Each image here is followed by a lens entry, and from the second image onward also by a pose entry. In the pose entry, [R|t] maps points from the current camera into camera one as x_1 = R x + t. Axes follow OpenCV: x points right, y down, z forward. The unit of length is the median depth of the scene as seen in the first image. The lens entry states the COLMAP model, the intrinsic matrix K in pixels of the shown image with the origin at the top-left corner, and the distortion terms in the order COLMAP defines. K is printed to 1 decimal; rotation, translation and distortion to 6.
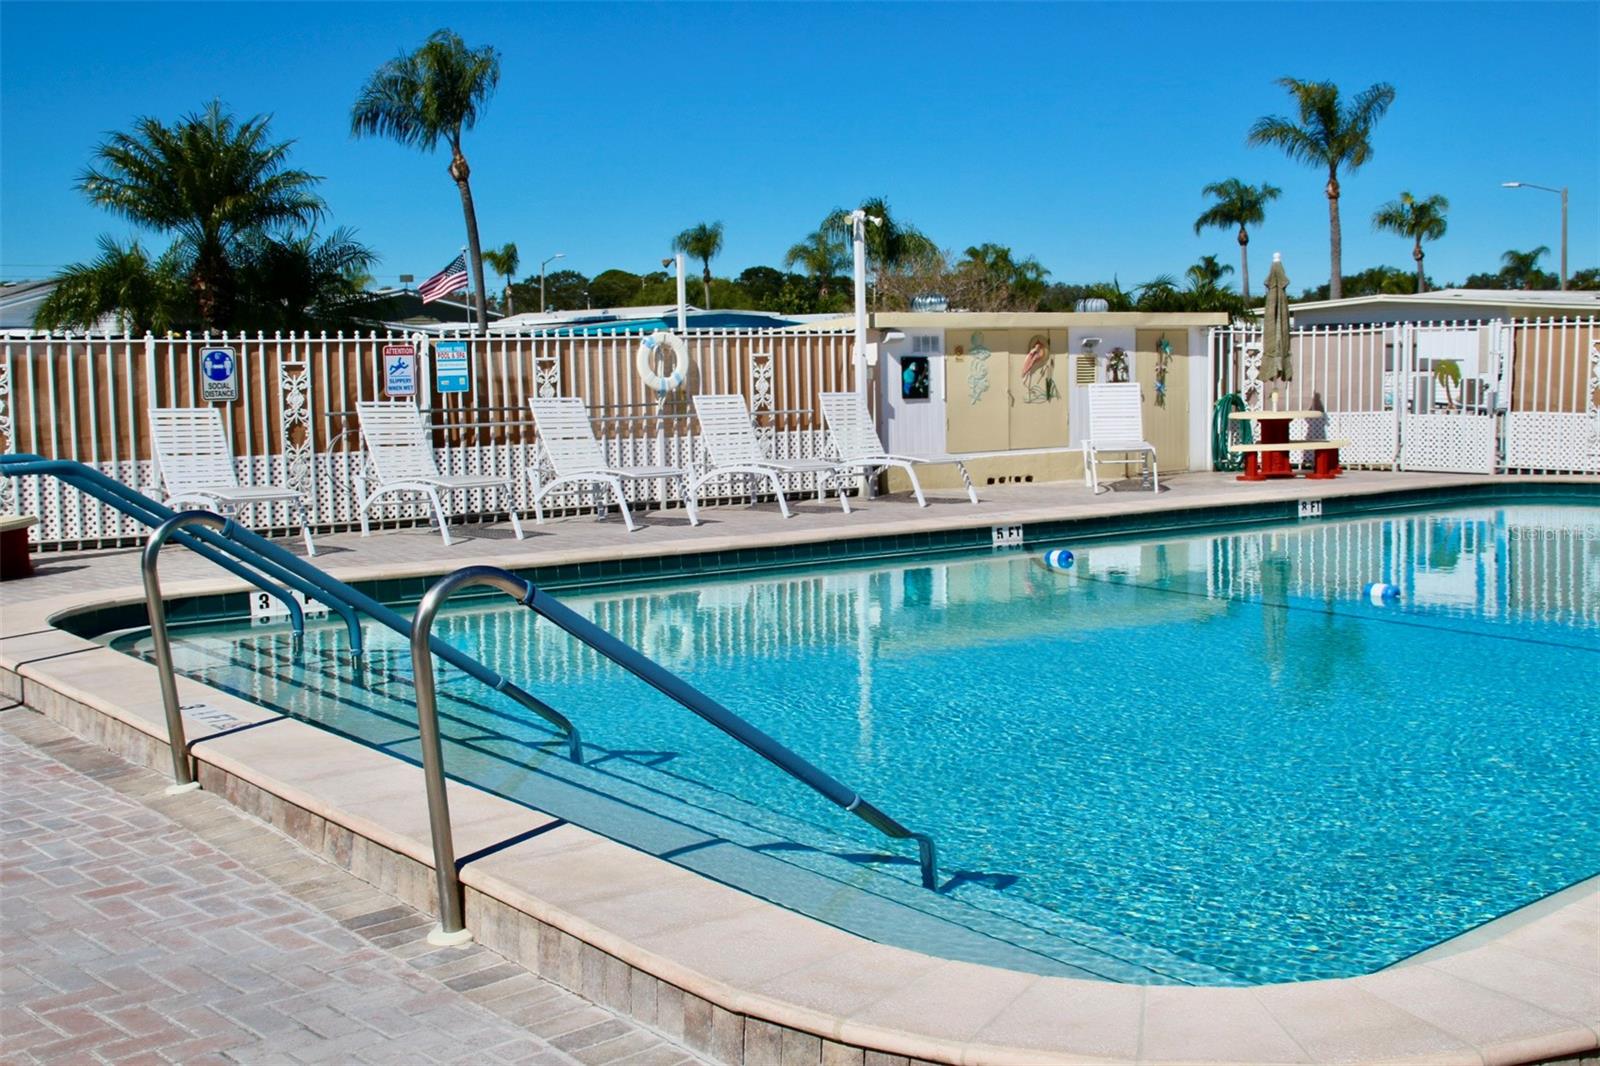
lens RADIAL K [[1788.0, 0, 801.9], [0, 1788.0, 525.8], [0, 0, 1]] dist [-0.001729, 0.000000]
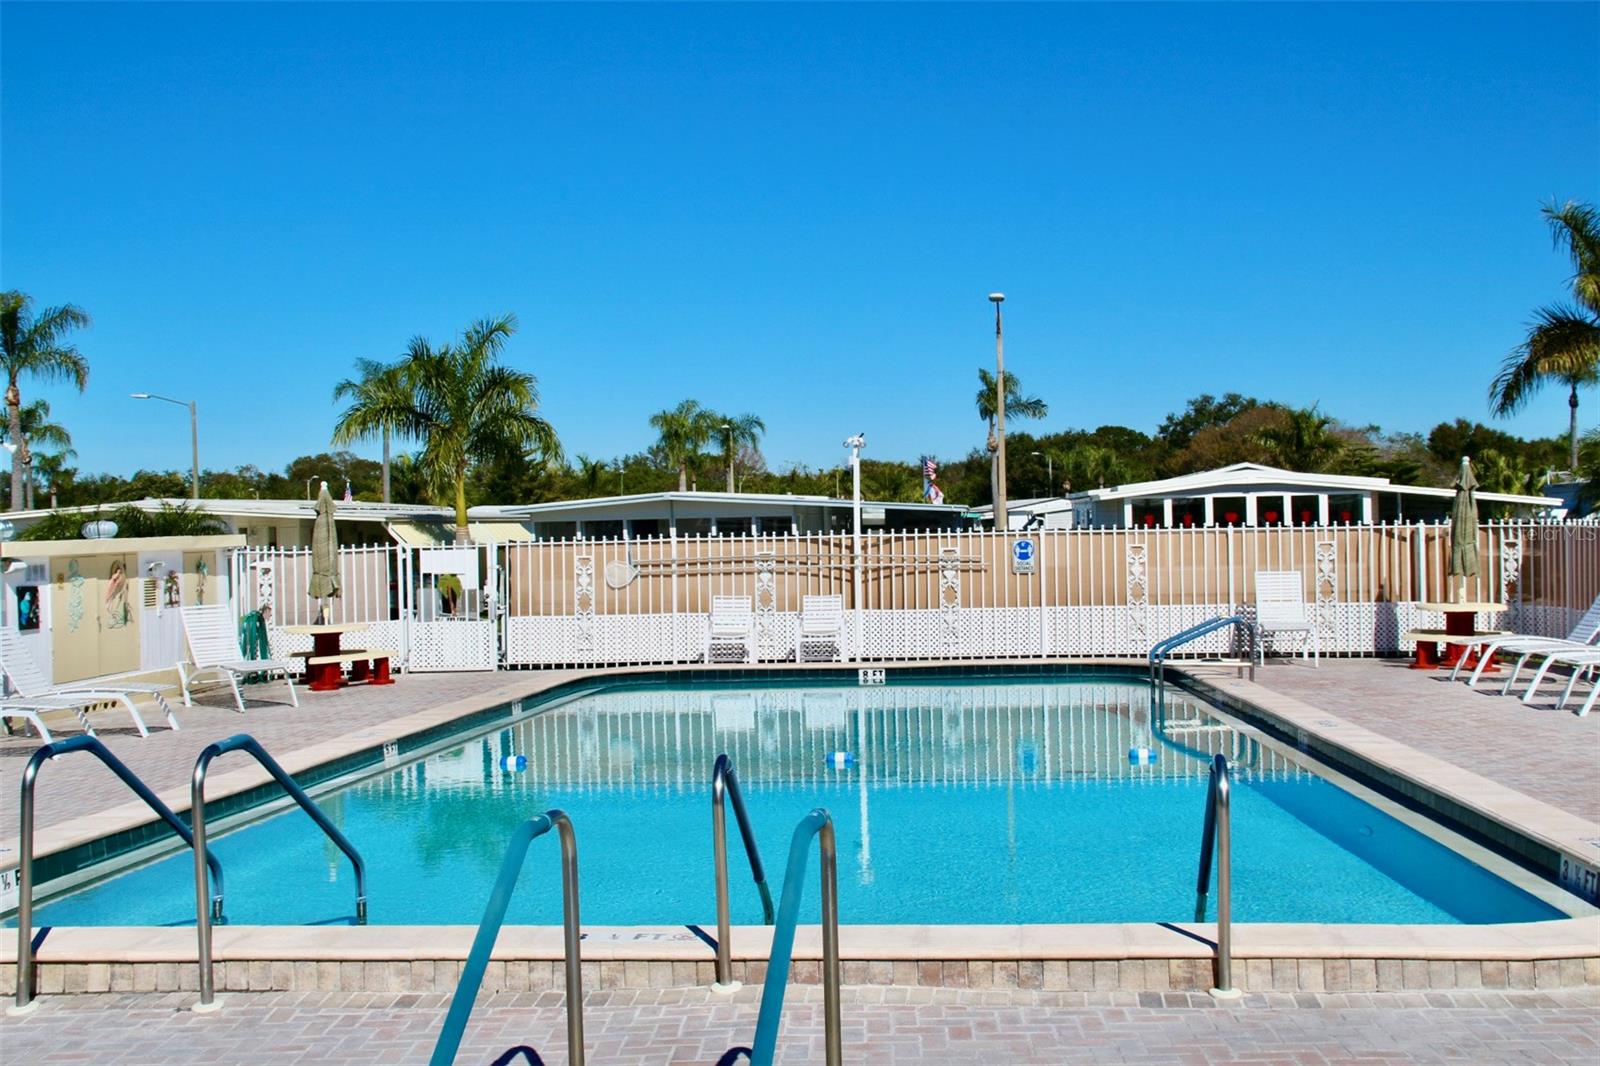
lens RADIAL K [[1788.0, 0, 803.2], [0, 1788.0, 536.7], [0, 0, 1]] dist [-0.001729, 0.000000]
pose [[0.713772, -0.011687, 0.700280, -0.290000], [0.085544, 0.993829, -0.070607, -0.016101], [-0.695134, 0.110302, 0.710368, 0.021318]]
